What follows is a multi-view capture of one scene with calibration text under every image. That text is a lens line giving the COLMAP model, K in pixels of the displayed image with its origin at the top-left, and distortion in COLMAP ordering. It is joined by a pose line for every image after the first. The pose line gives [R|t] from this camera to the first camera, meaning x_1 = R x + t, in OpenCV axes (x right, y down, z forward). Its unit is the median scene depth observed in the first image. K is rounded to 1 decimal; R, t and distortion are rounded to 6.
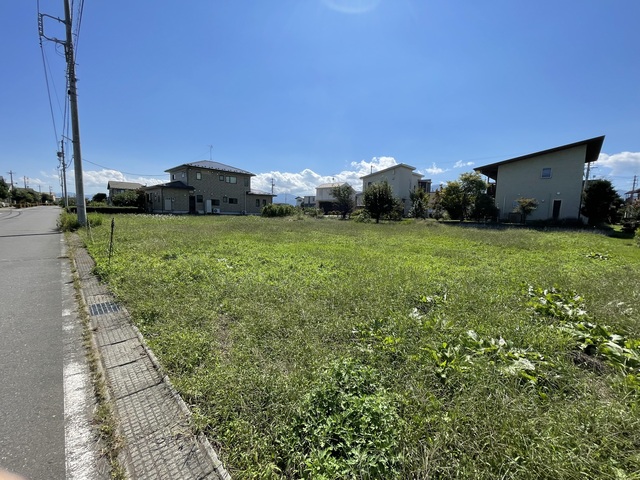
lens RADIAL K [[258.6, 0, 321.8], [0, 258.6, 237.2], [0, 0, 1]] dist [-0.001986, -0.000129]
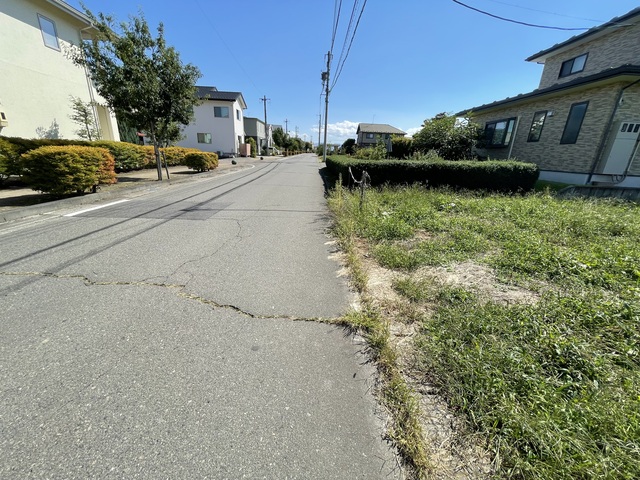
lens RADIAL K [[258.6, 0, 320.0], [0, 258.6, 239.9], [0, 0, 1]] dist [-0.001986, -0.000129]
pose [[0.717158, 0.223321, -0.660160, -0.553075], [-0.086248, 0.968426, 0.233908, -0.067988], [0.691553, -0.110812, 0.713775, 0.530261]]
